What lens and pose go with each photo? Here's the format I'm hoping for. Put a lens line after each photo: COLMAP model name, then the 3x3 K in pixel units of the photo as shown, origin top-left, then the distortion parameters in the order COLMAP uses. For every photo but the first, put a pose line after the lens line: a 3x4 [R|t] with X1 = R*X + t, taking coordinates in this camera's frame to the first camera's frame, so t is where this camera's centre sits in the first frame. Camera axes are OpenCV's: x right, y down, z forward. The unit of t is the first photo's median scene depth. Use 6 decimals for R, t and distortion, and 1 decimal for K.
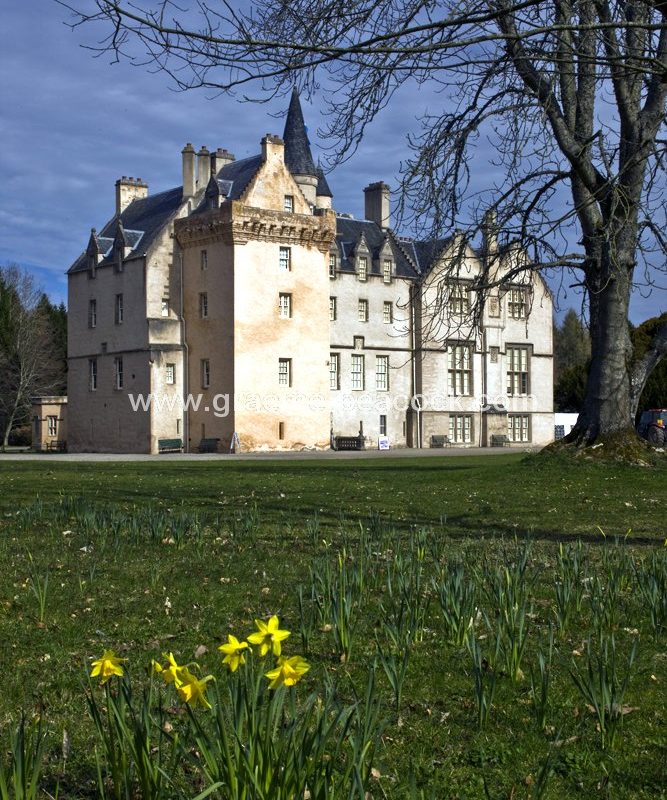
lens RADIAL K [[1307.6, 0, 332.5], [0, 1307.6, 374.8], [0, 0, 1]] dist [-0.036699, -0.031845]
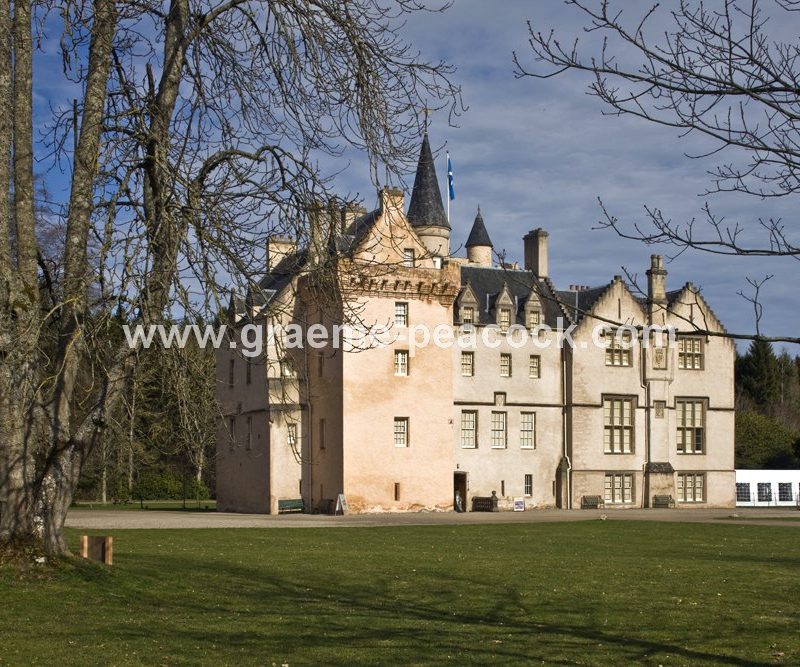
lens RADIAL K [[1307.6, 0, 395.4], [0, 1307.6, 450.6], [0, 0, 1]] dist [-0.036699, -0.031845]
pose [[0.973885, -0.002301, -0.227032, 0.168221], [0.007350, 0.999744, 0.021396, -0.008045], [0.226924, -0.022506, 0.973652, 0.049727]]
